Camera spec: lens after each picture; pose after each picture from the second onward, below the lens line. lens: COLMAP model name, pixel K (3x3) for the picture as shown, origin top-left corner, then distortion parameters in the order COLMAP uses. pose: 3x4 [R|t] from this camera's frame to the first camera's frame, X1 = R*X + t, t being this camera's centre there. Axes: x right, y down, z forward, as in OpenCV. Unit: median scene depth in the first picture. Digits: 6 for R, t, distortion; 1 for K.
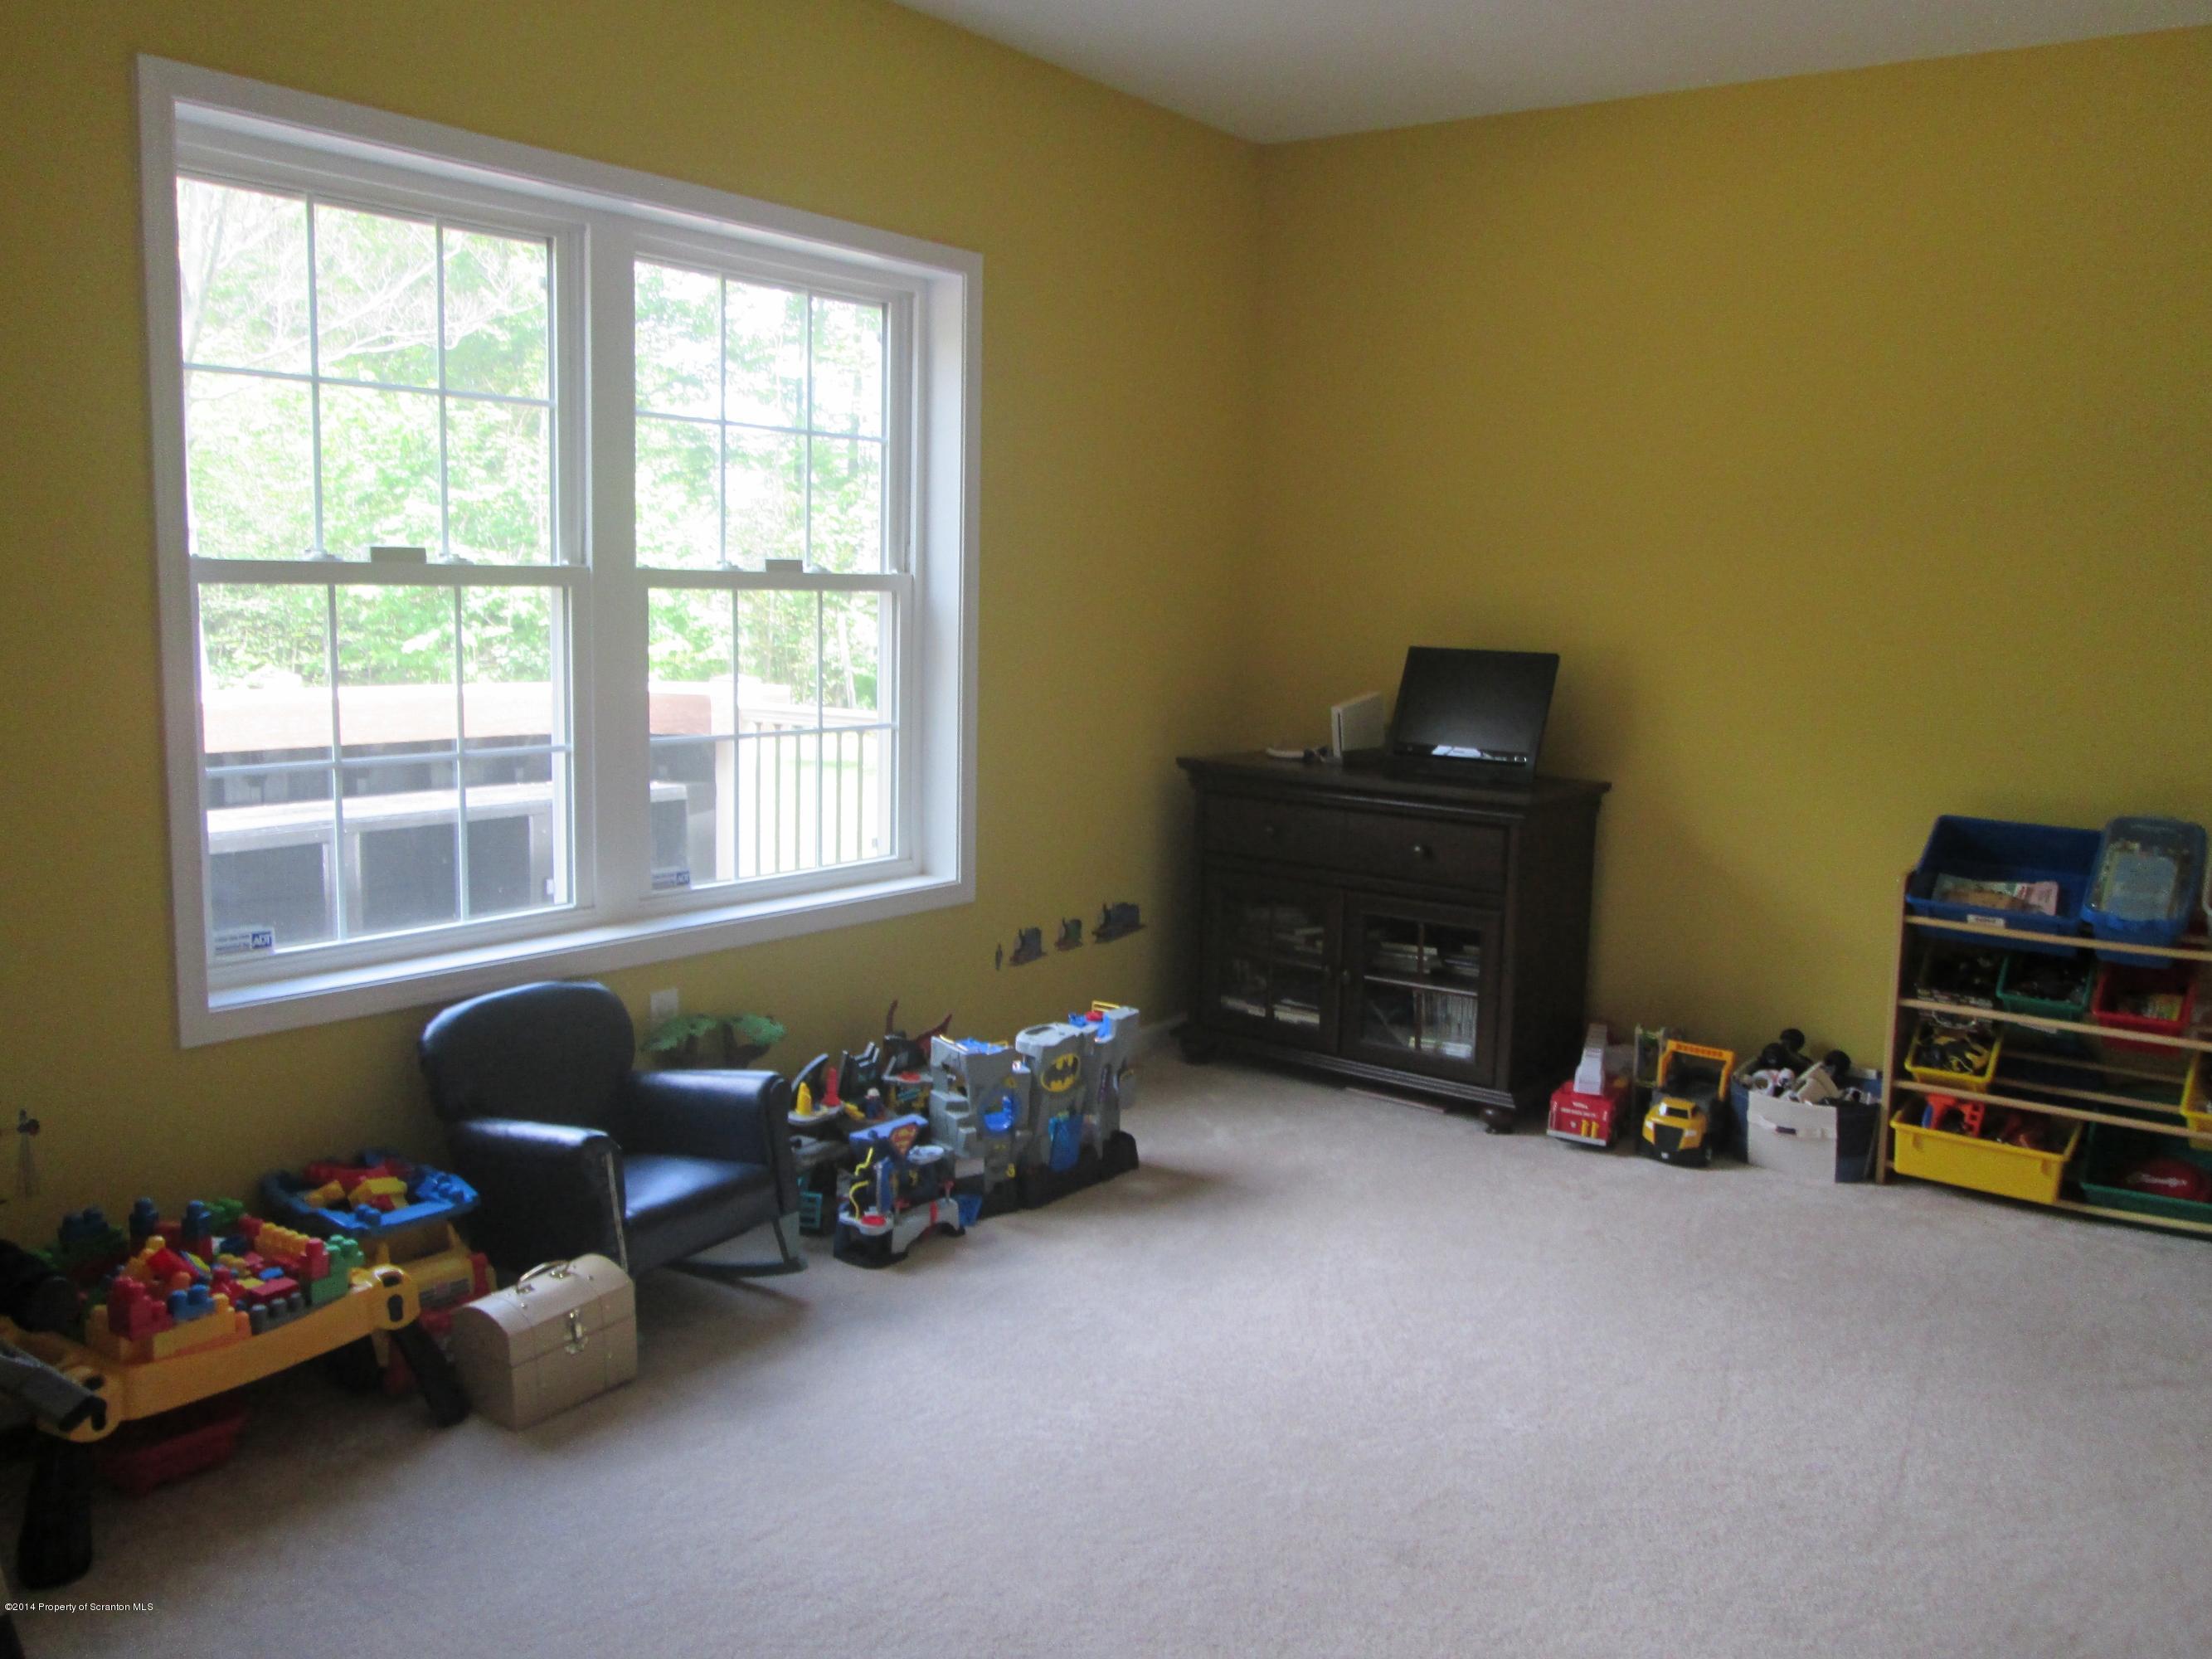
lens RADIAL K [[1836.4, 0, 1112.1], [0, 1836.4, 824.6], [0, 0, 1]] dist [-0.046218, 0.018450]
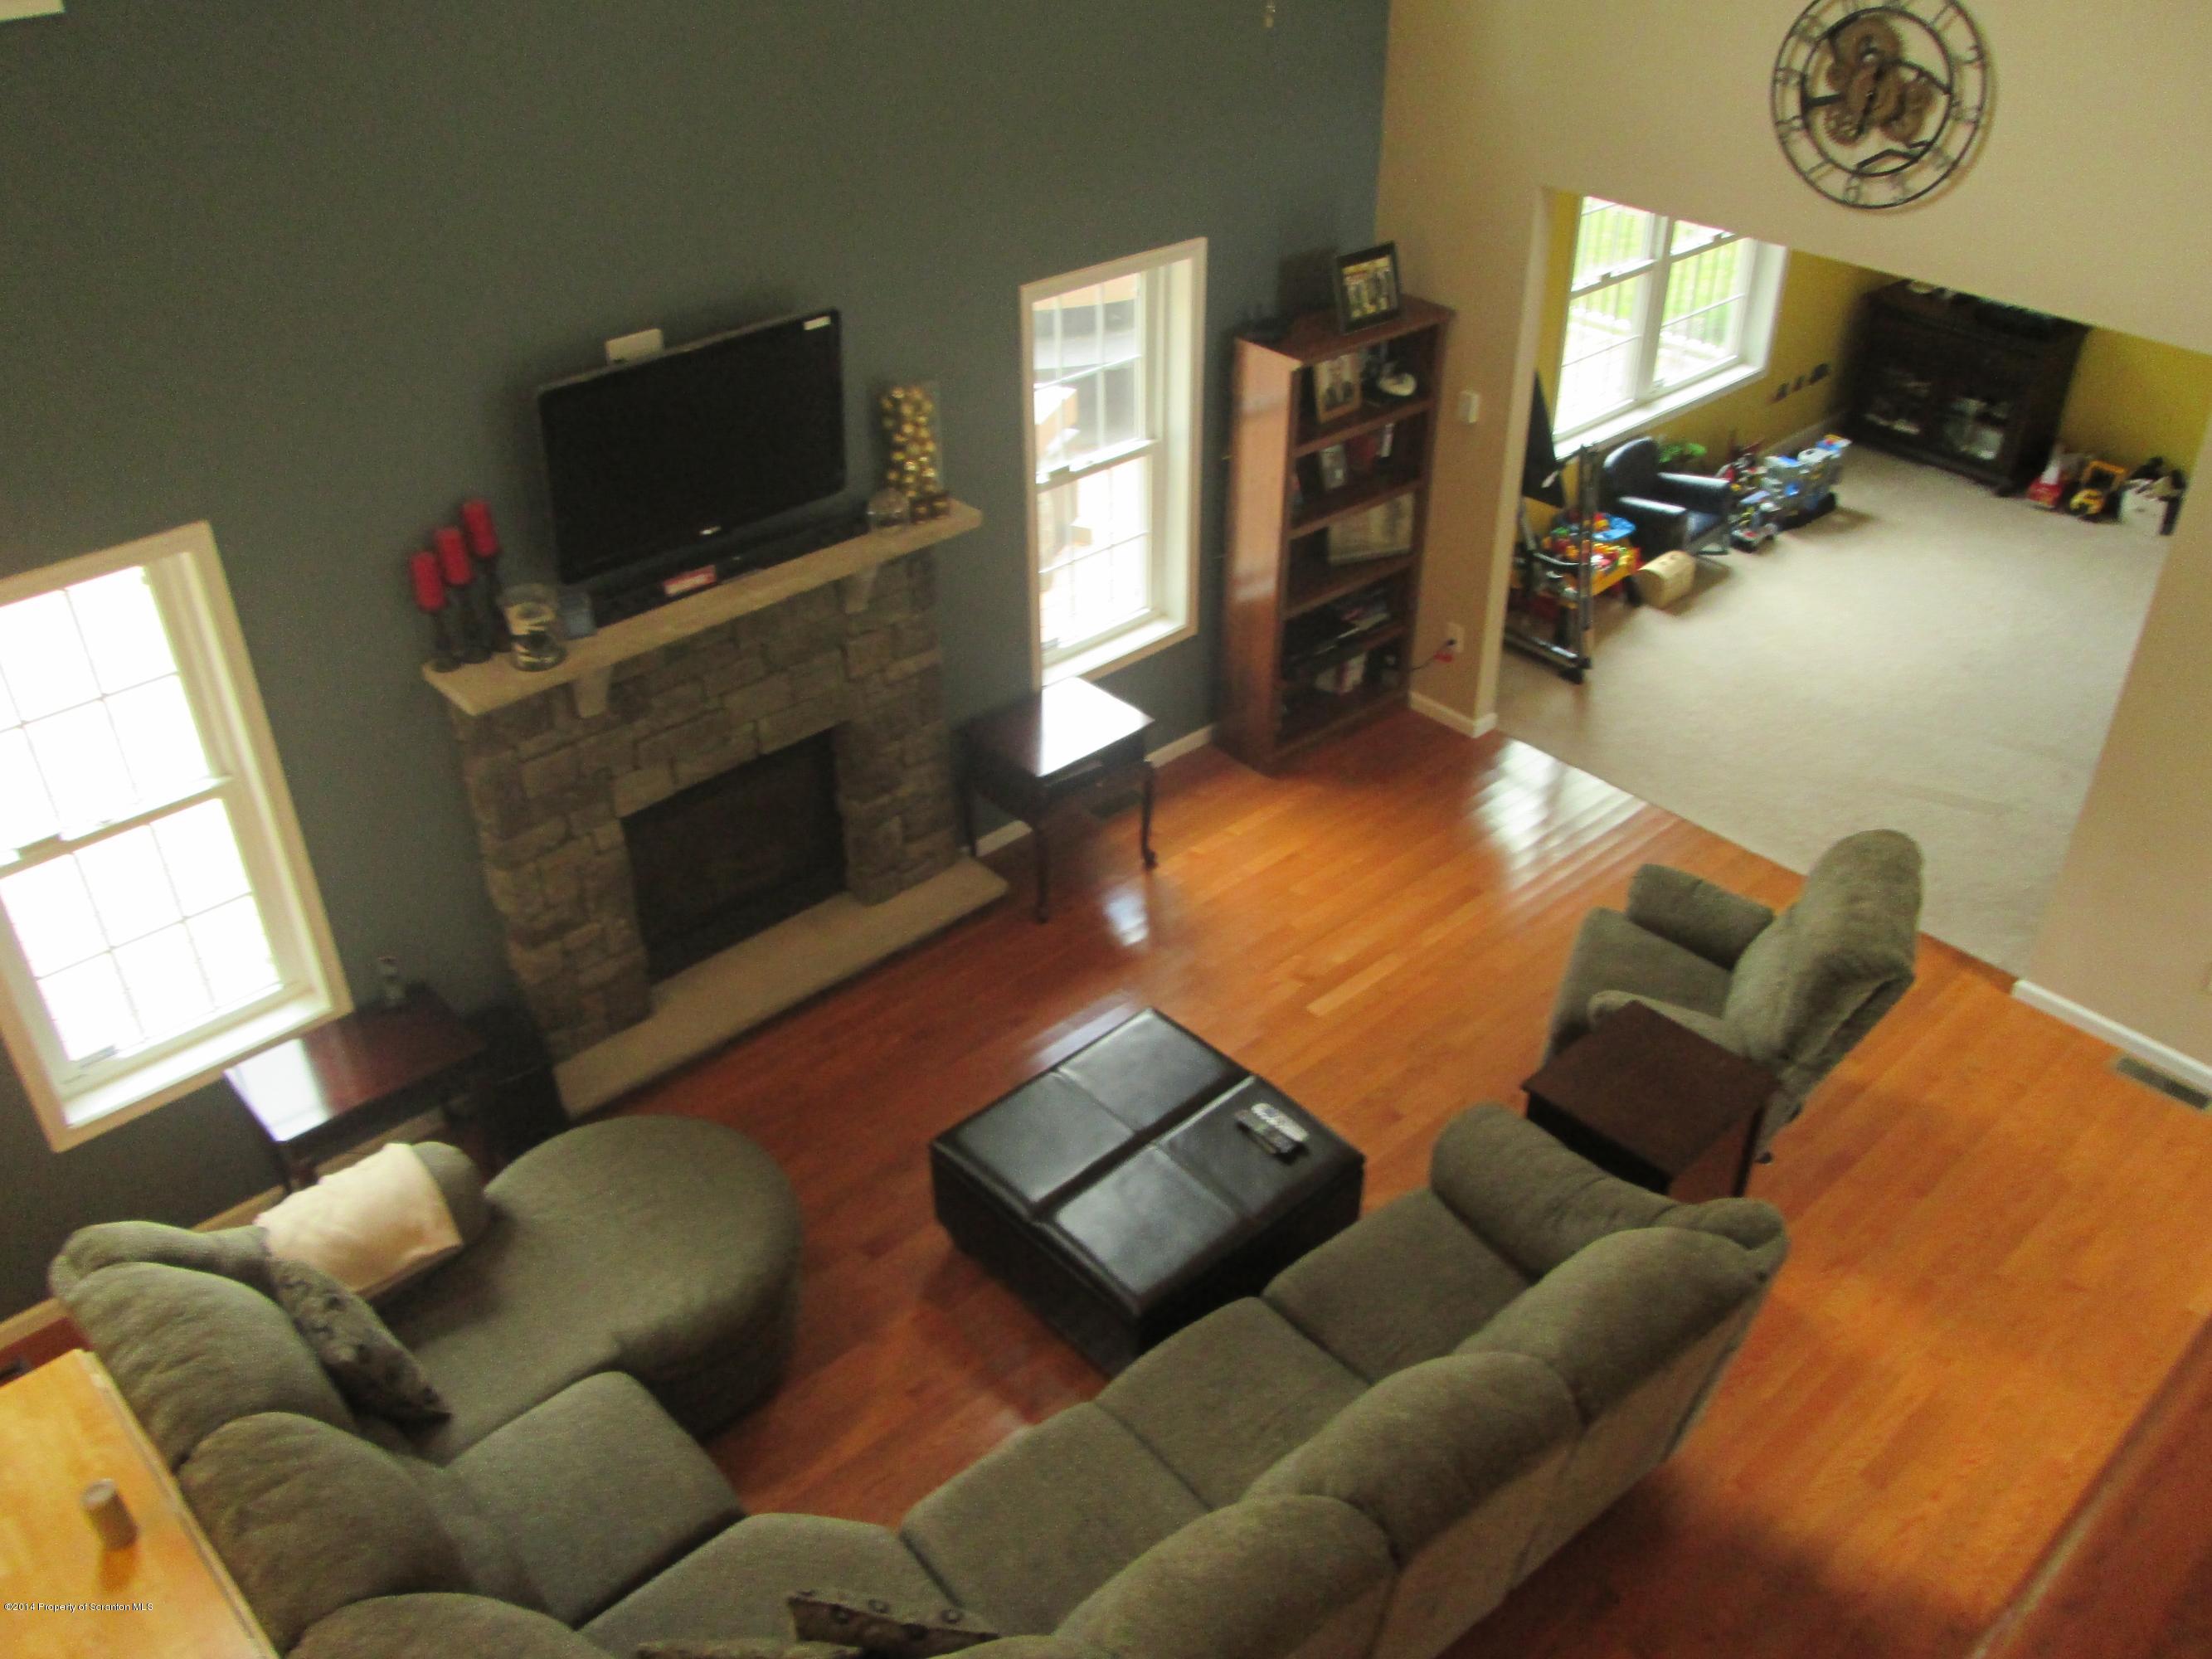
lens RADIAL K [[1836.4, 0, 1112.1], [0, 1836.4, 824.6], [0, 0, 1]] dist [-0.046218, 0.018450]
pose [[0.980210, 0.086183, -0.178219, -0.422506], [0.001044, 0.898000, 0.439995, -0.450362], [0.197960, -0.431473, 0.880138, -1.325858]]
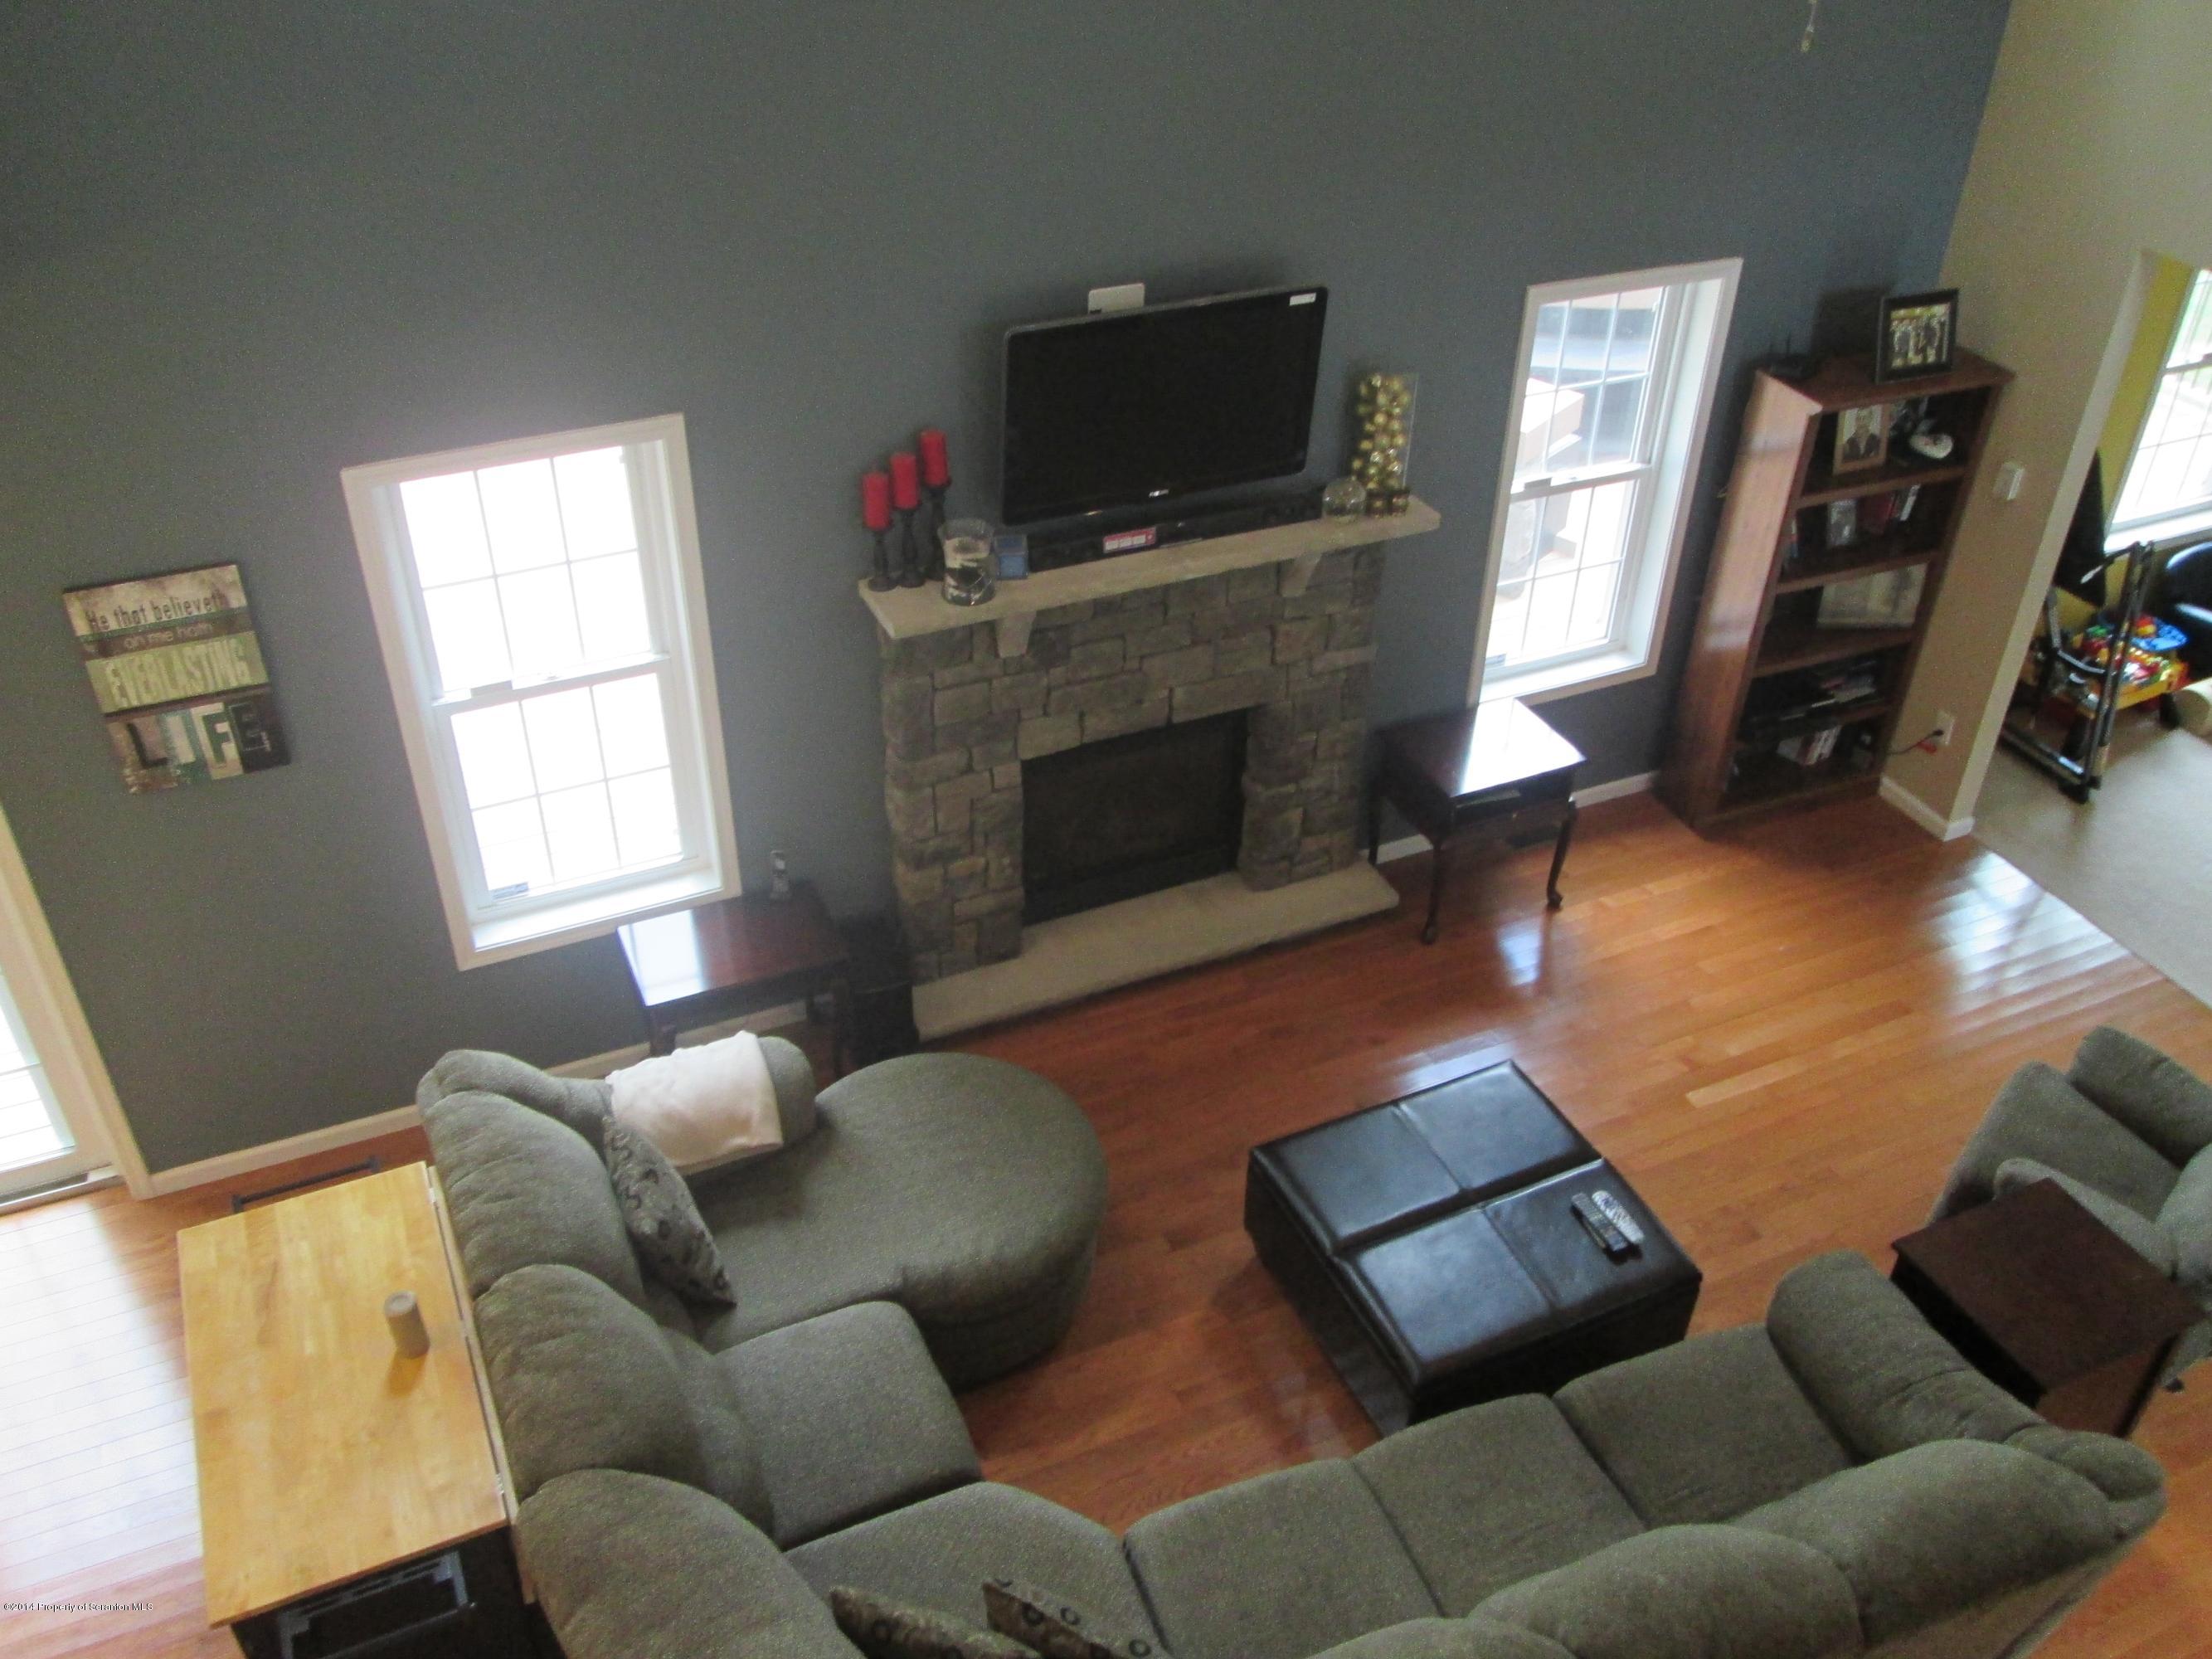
lens RADIAL K [[1836.4, 0, 1112.1], [0, 1836.4, 824.6], [0, 0, 1]] dist [-0.046218, 0.018450]
pose [[0.872217, 0.274538, -0.404804, -0.396176], [-0.061599, 0.882684, 0.465913, -0.458216], [0.485225, -0.381442, 0.786803, -1.268347]]
